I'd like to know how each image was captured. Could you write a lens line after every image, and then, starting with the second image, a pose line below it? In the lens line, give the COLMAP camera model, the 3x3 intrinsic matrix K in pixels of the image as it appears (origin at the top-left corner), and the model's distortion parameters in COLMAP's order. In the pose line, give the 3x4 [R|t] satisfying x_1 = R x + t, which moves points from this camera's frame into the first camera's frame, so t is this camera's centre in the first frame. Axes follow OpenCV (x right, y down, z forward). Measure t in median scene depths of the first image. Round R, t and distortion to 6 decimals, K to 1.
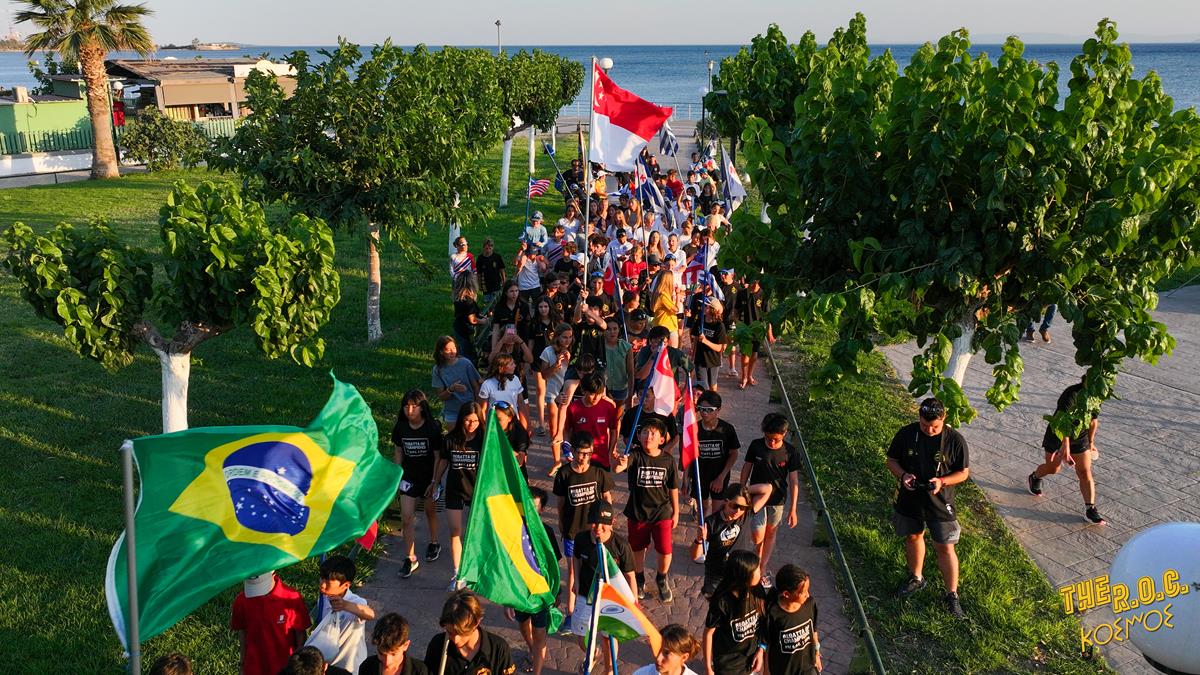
lens RADIAL K [[976.1, 0, 601.1], [0, 976.1, 362.7], [0, 0, 1]] dist [0.009651, -0.003309]
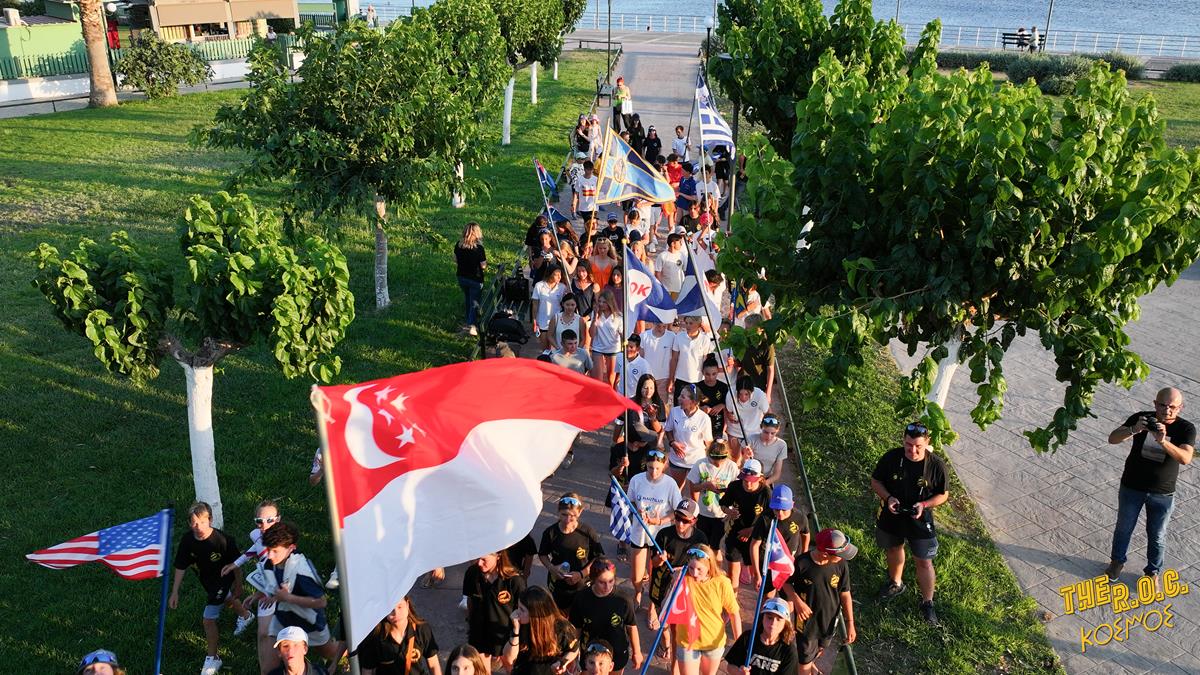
lens RADIAL K [[976.1, 0, 601.1], [0, 976.1, 362.7], [0, 0, 1]] dist [0.009651, -0.003309]
pose [[0.999992, 0.003767, -0.001447, -0.001883], [-0.003592, 0.994316, 0.106406, -0.131346], [0.001840, -0.106400, 0.994322, -0.044494]]
